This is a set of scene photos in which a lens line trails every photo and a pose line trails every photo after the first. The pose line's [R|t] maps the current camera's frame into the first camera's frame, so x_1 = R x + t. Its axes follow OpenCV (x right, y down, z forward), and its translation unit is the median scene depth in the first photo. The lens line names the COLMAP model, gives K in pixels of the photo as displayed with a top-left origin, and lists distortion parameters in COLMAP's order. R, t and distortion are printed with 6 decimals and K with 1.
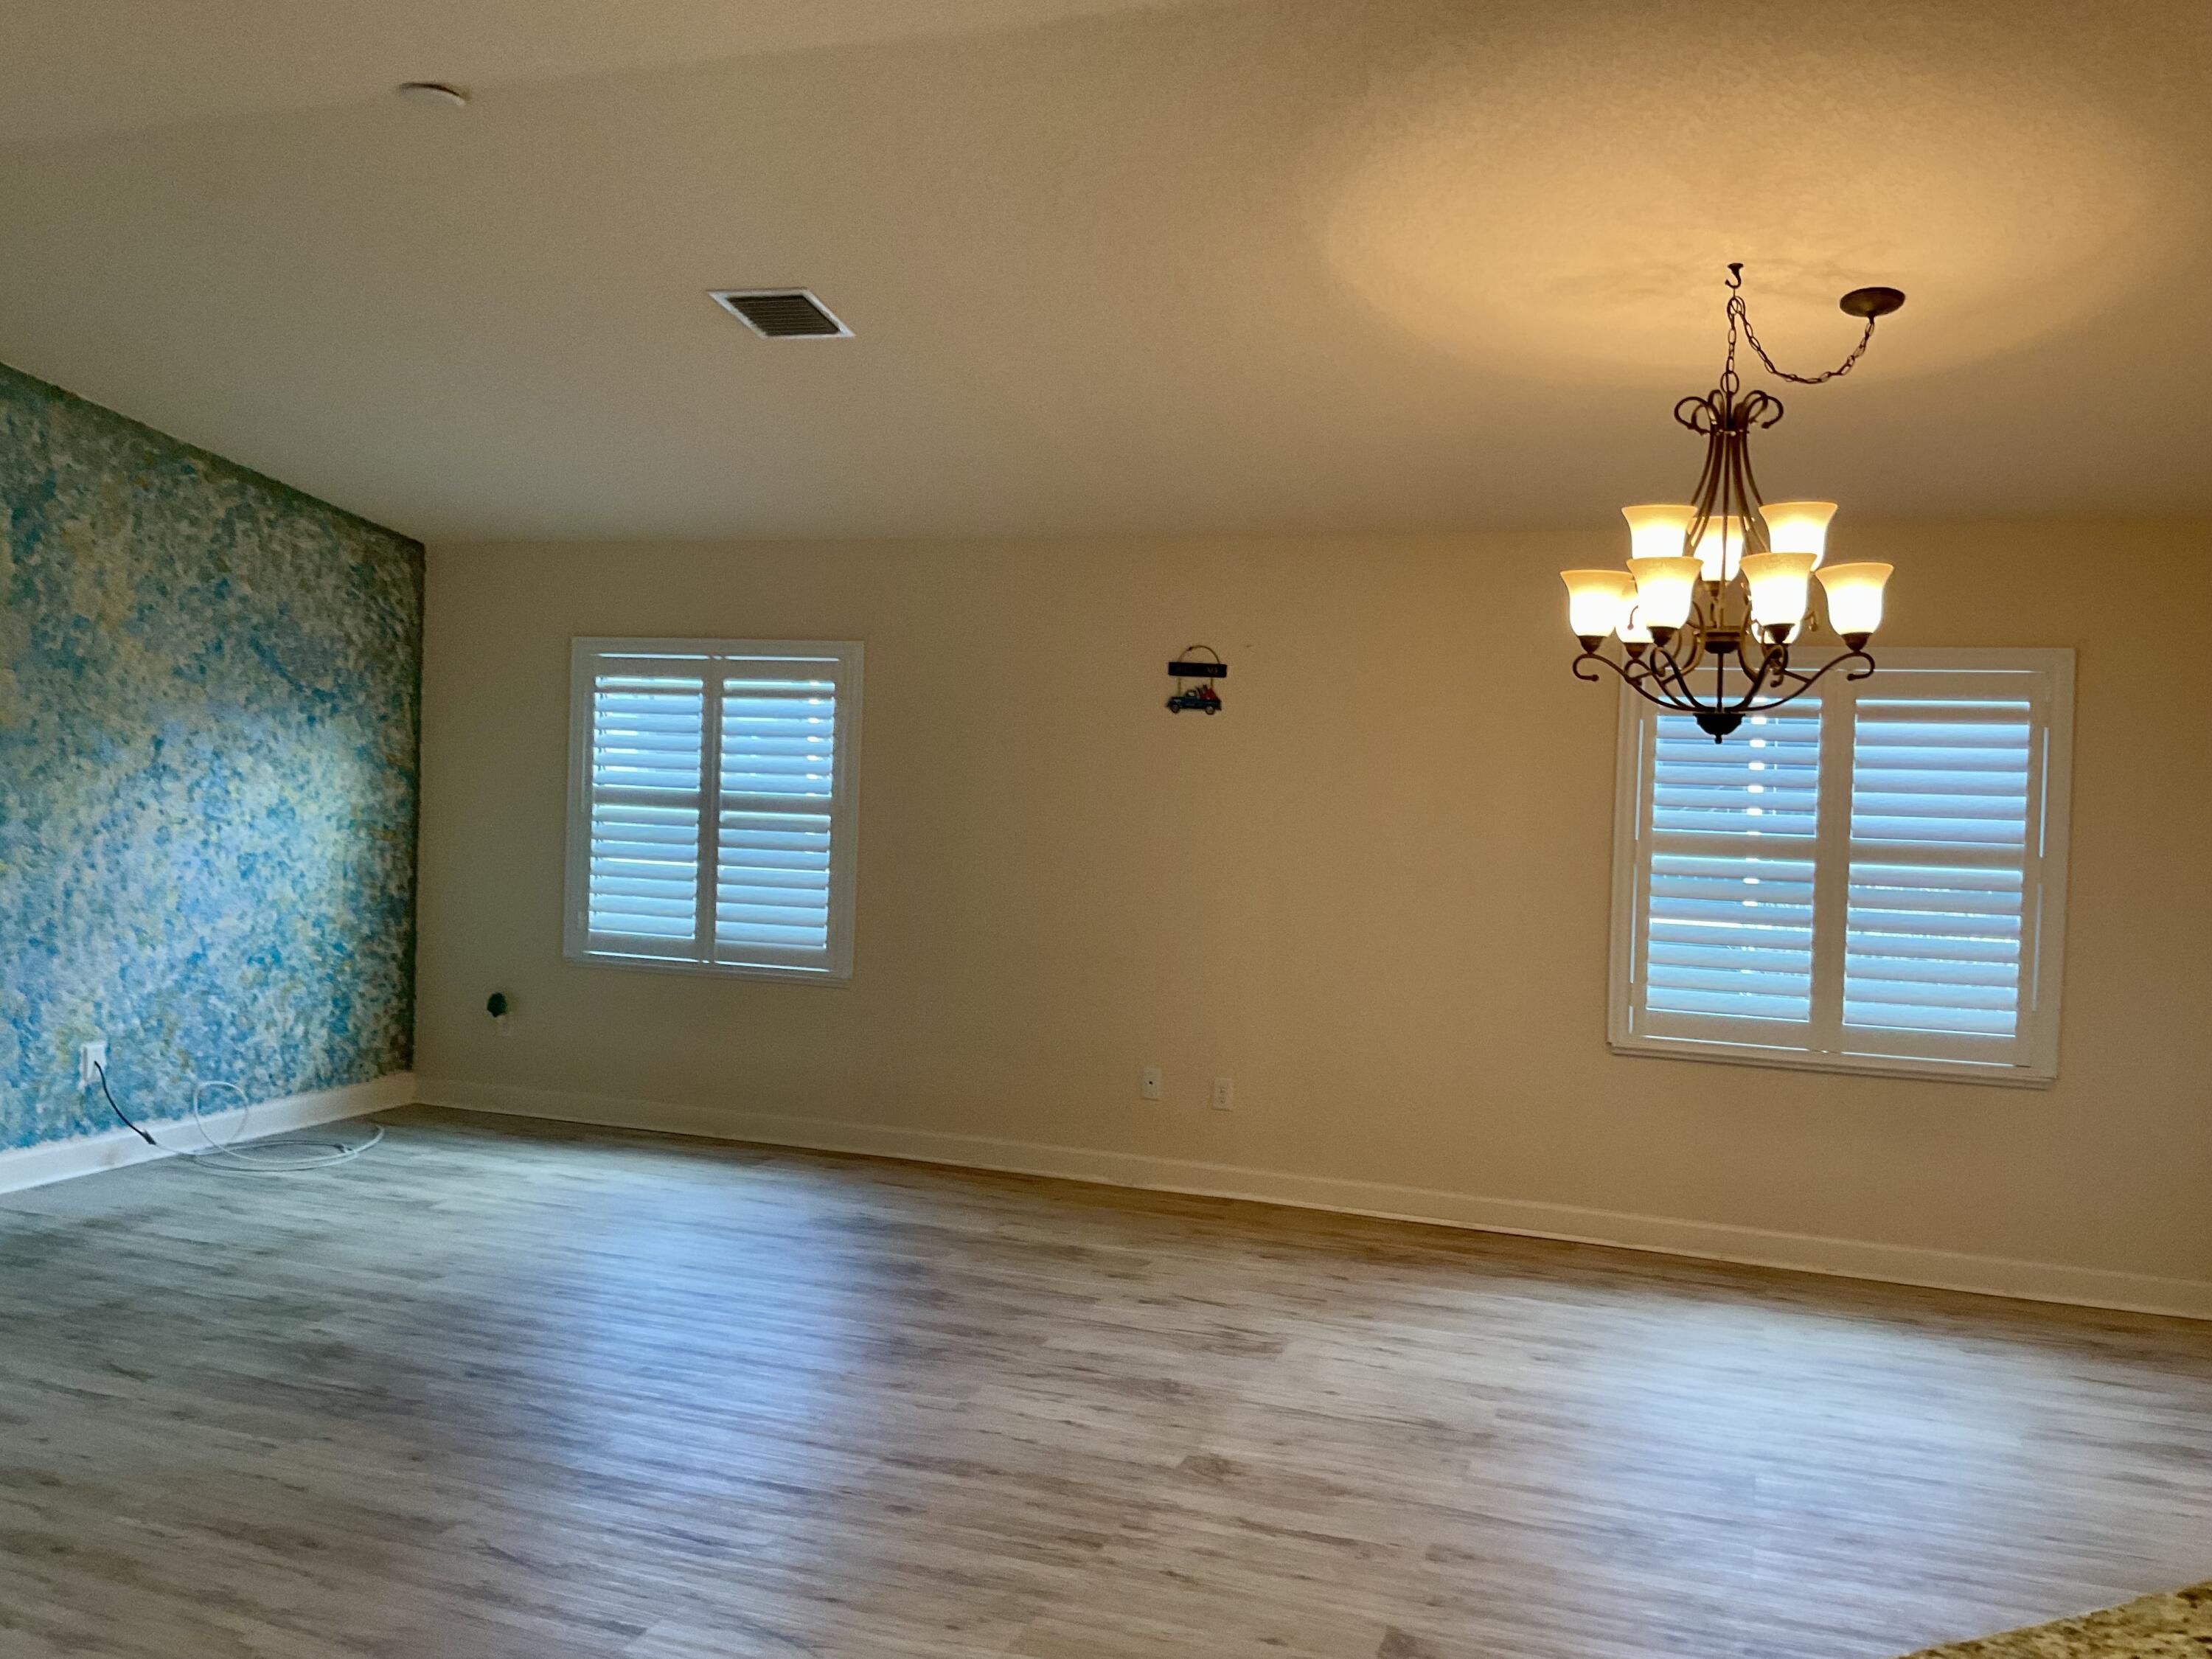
lens RADIAL K [[1818.6, 0, 1110.7], [0, 1818.6, 811.3], [0, 0, 1]] dist [0.072168, -0.121114]
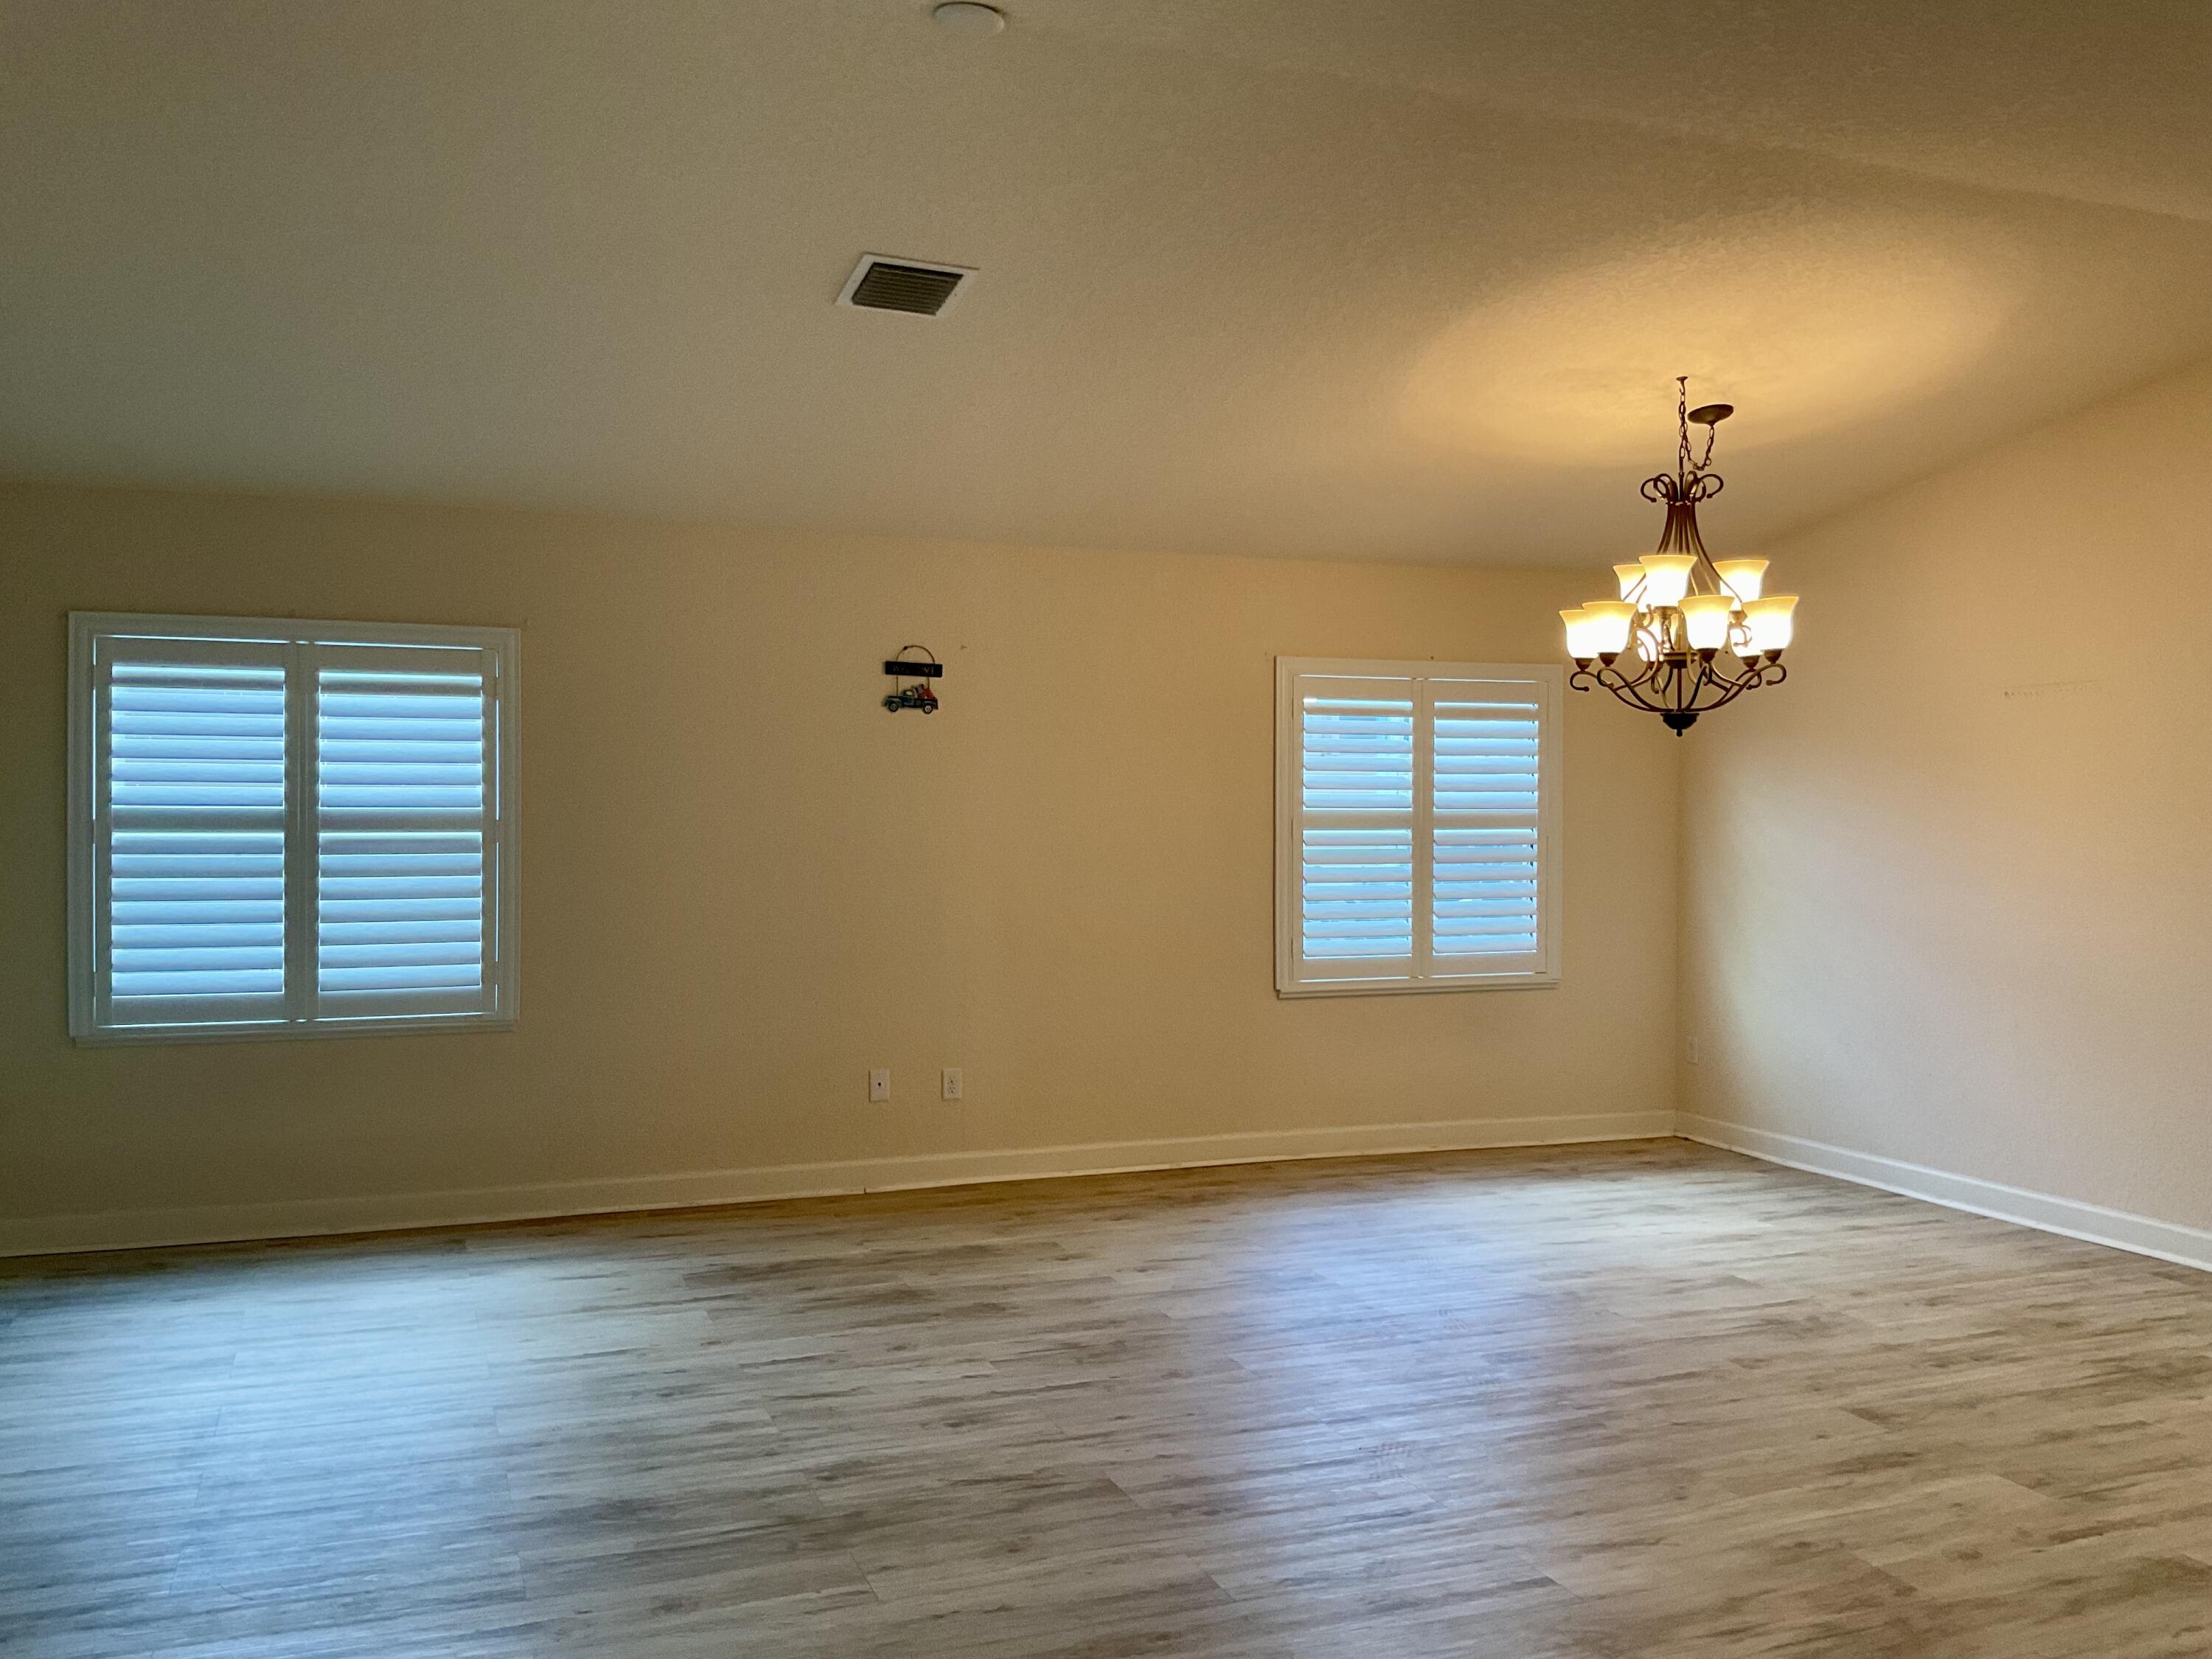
lens RADIAL K [[1818.6, 0, 1105.5], [0, 1818.6, 836.3], [0, 0, 1]] dist [0.072168, -0.121114]
pose [[0.750340, -0.048203, 0.659292, -0.550215], [0.032476, 0.998822, 0.036066, -0.018452], [-0.660253, -0.005651, 0.751022, 0.173746]]
